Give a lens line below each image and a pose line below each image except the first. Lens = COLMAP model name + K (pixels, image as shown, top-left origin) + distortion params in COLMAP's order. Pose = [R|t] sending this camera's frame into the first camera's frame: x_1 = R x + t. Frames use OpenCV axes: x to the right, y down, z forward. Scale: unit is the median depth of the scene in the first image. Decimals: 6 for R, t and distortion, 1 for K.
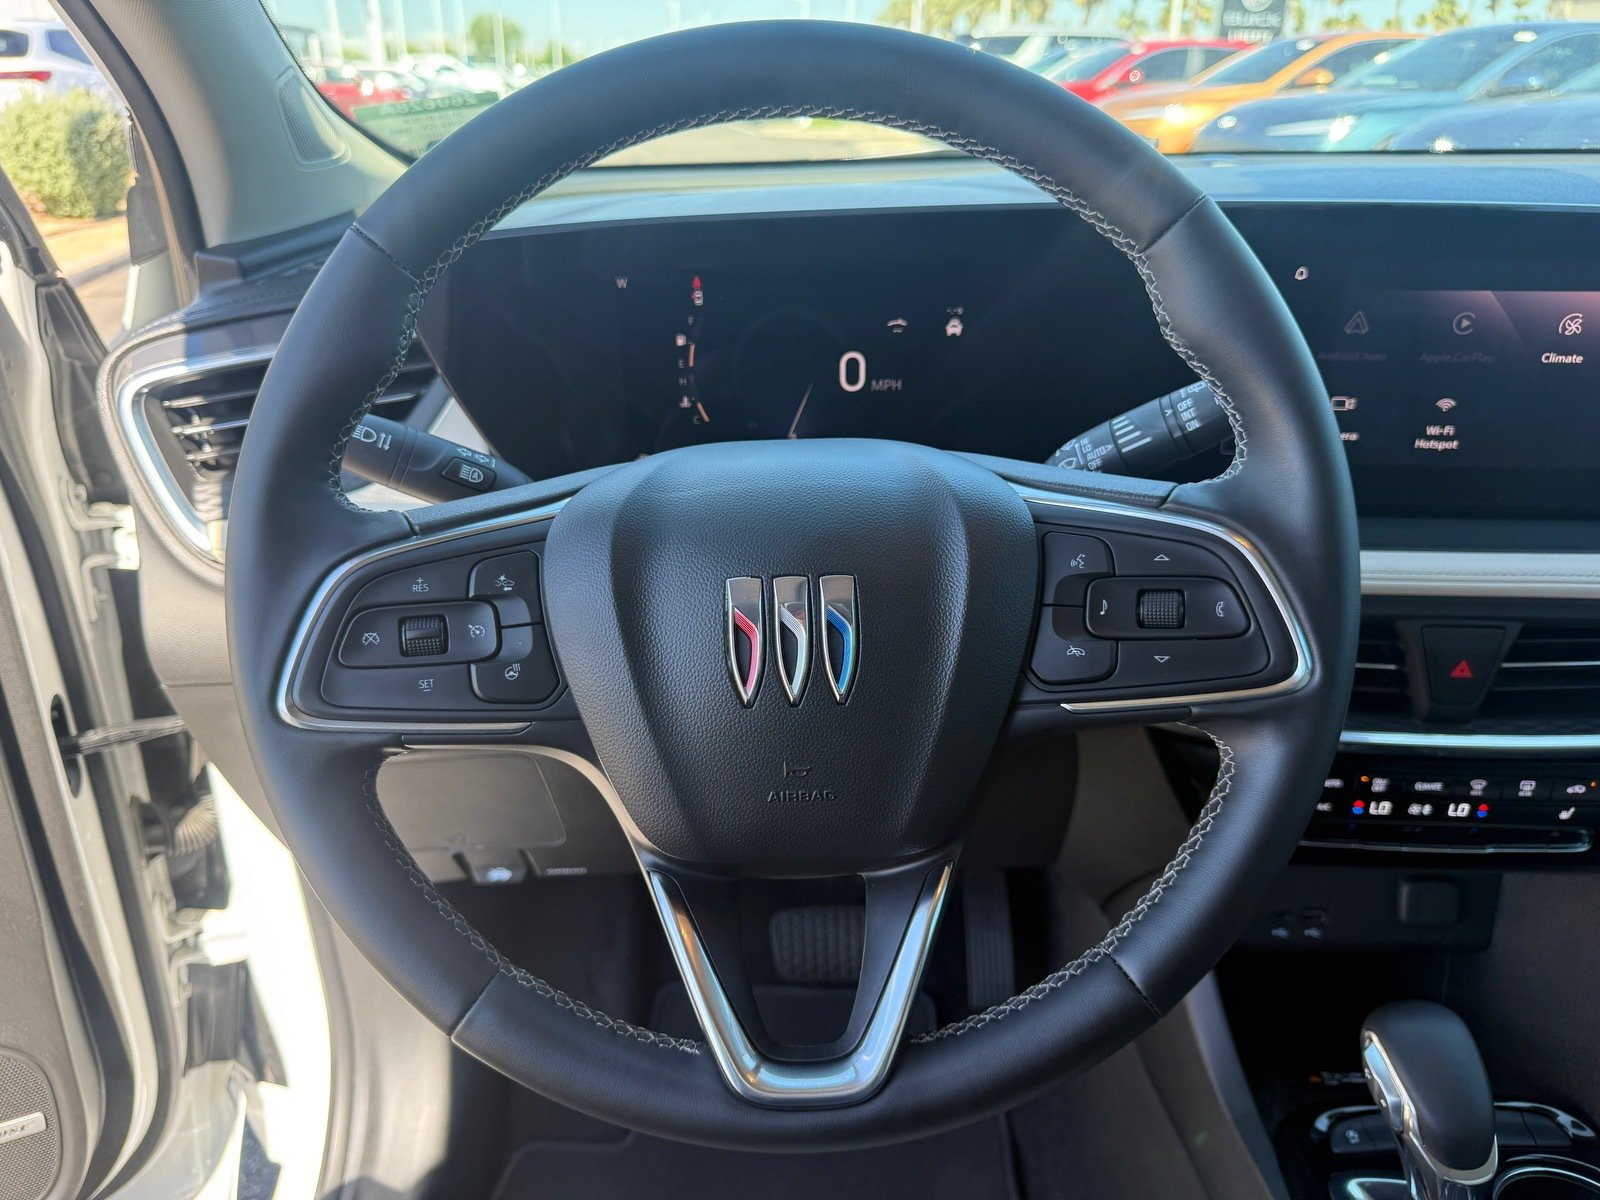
lens RADIAL K [[1122.3, 0, 800.0], [0, 1122.3, 600.0], [0, 0, 1]] dist [0.005727, 0.000919]
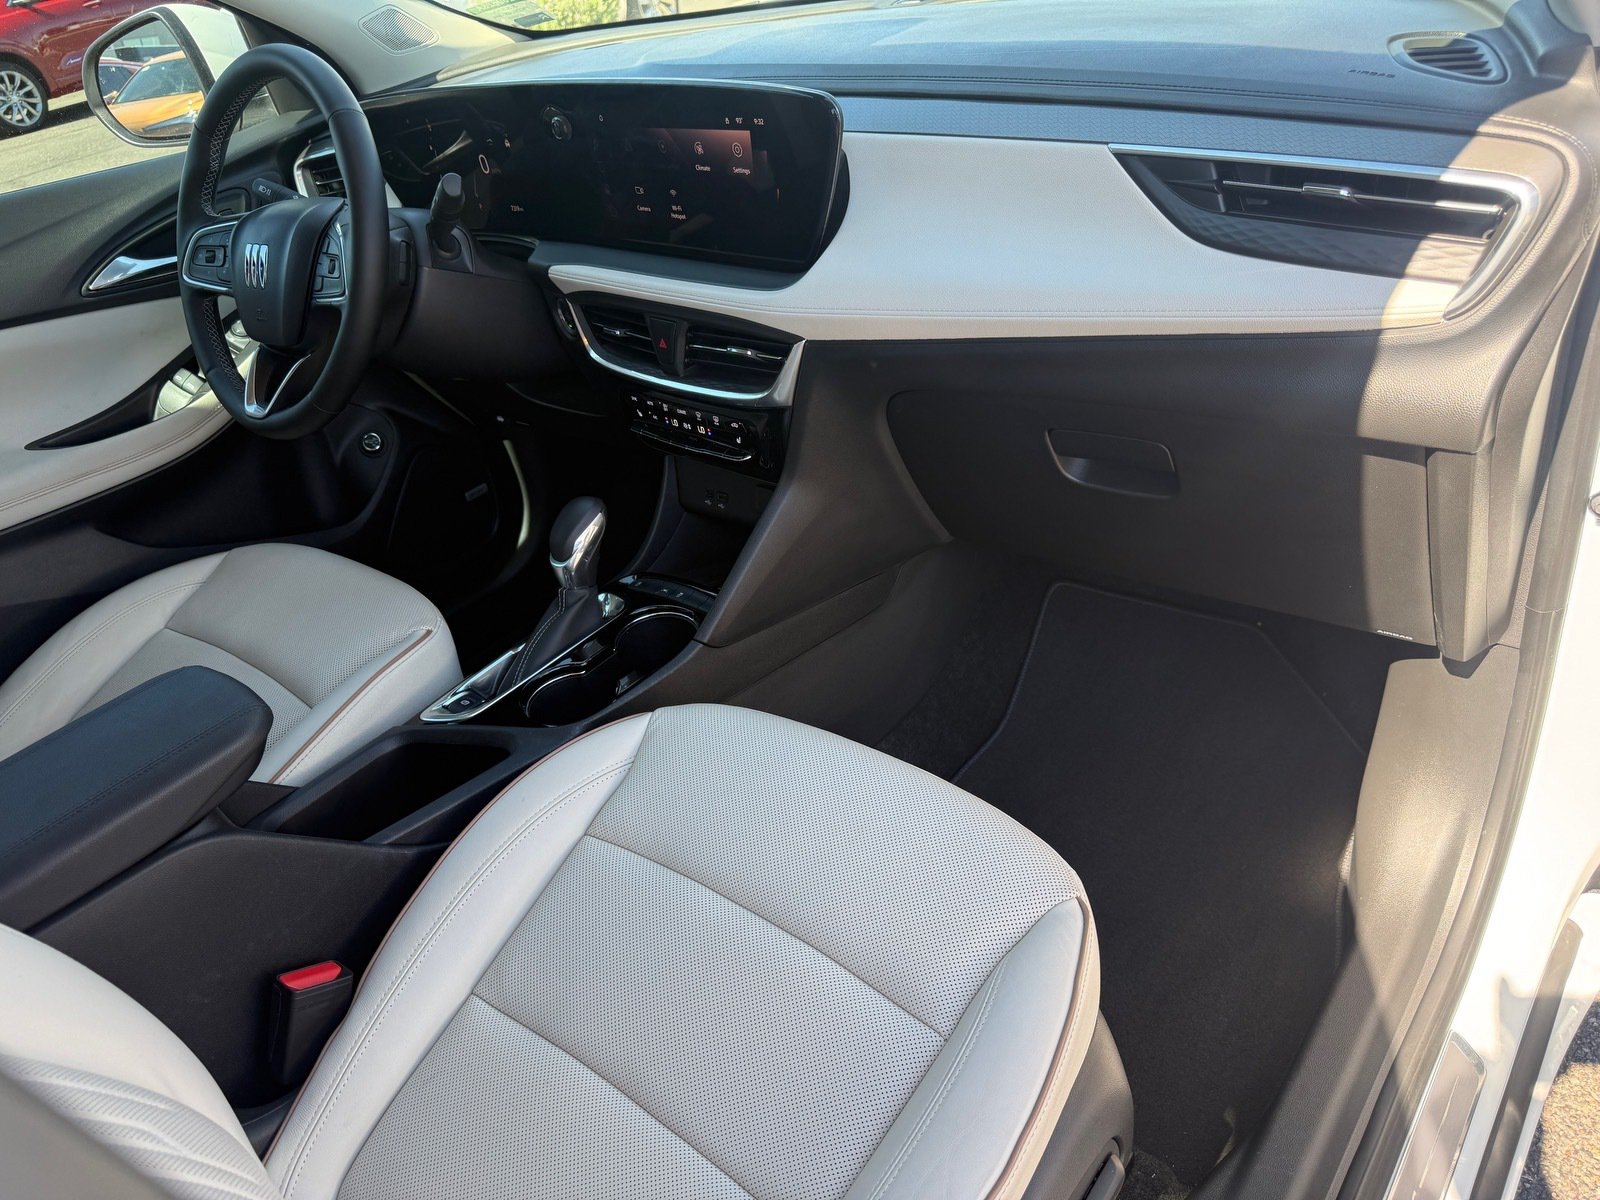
lens RADIAL K [[1104.4, 0, 800.0], [0, 1104.4, 600.0], [0, 0, 1]] dist [0.091008, -0.140996]
pose [[0.767010, 0.253098, -0.589607, 2.015868], [-0.114694, 0.958196, 0.262117, -0.041464], [0.631300, -0.133422, 0.763975, -0.339592]]
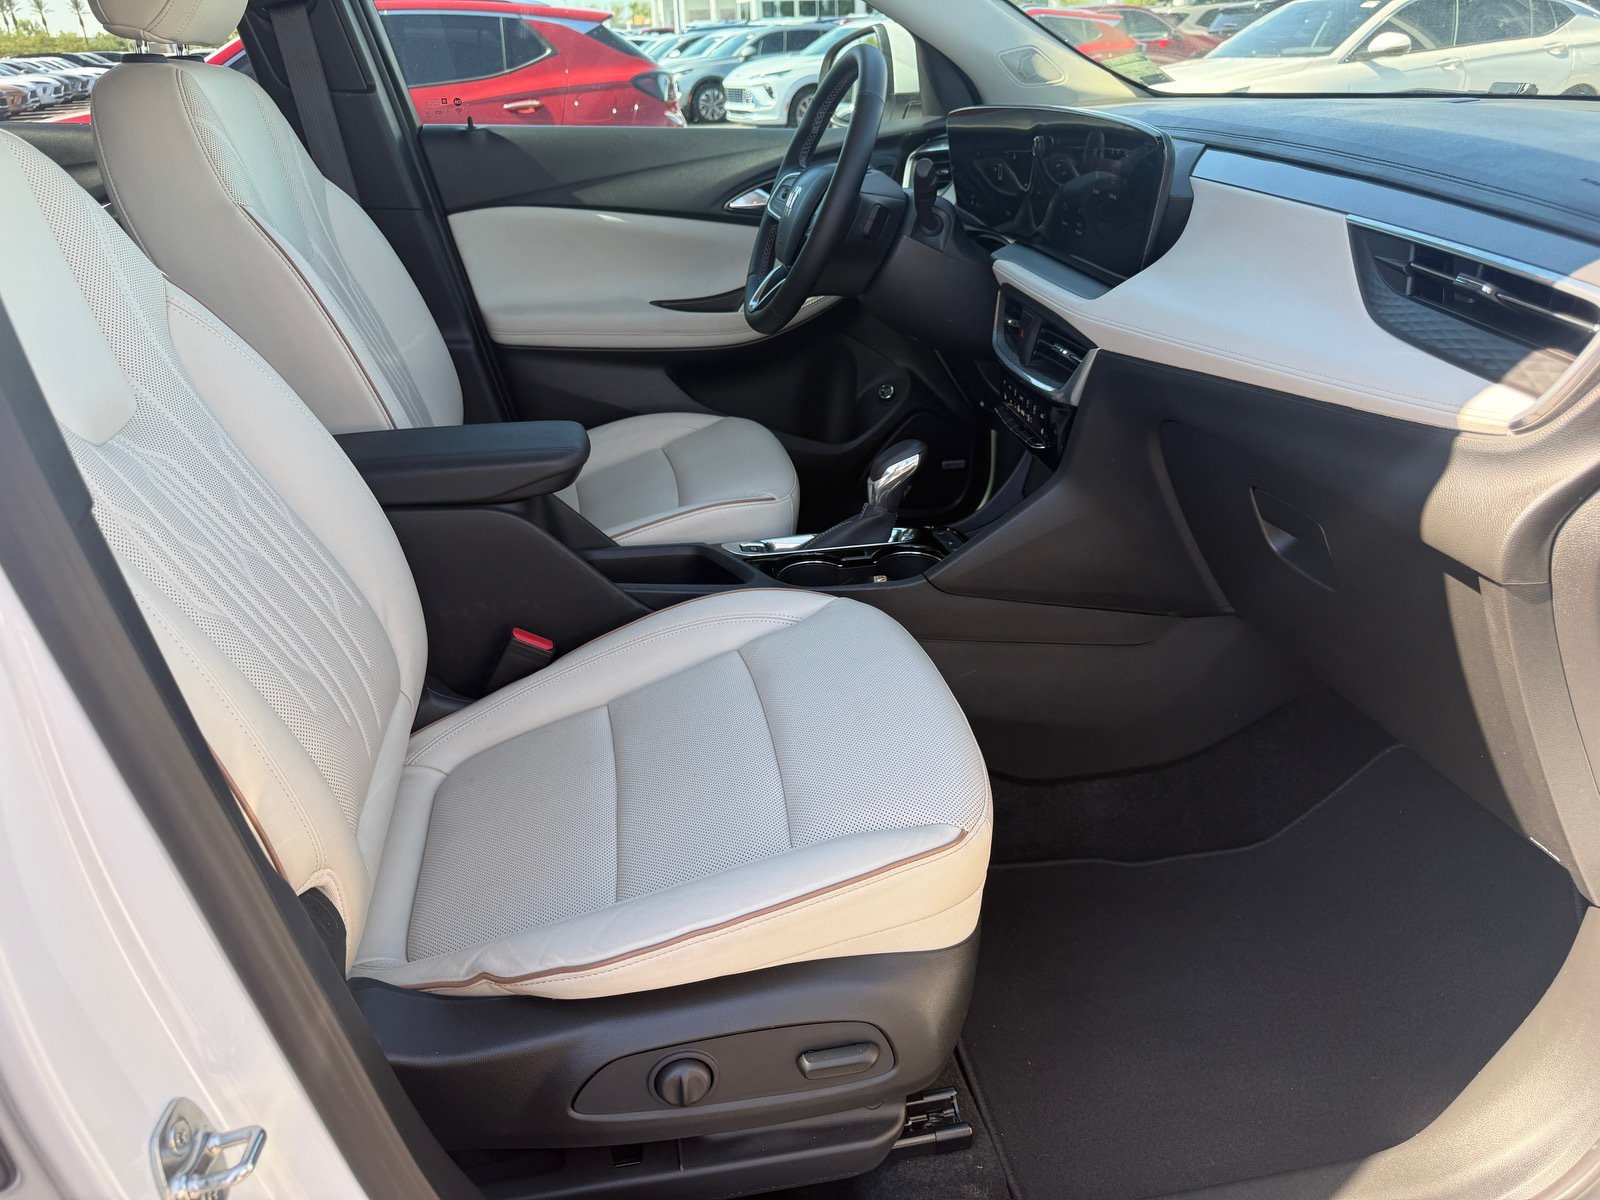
lens RADIAL K [[1137.0, 0, 800.0], [0, 1137.0, 600.0], [0, 0, 1]] dist [0.021735, -0.003767]
pose [[0.167957, 0.417775, -0.892891, 2.728949], [-0.366781, 0.867214, 0.336767, -0.073822], [0.915020, 0.270933, 0.298886, 0.106106]]
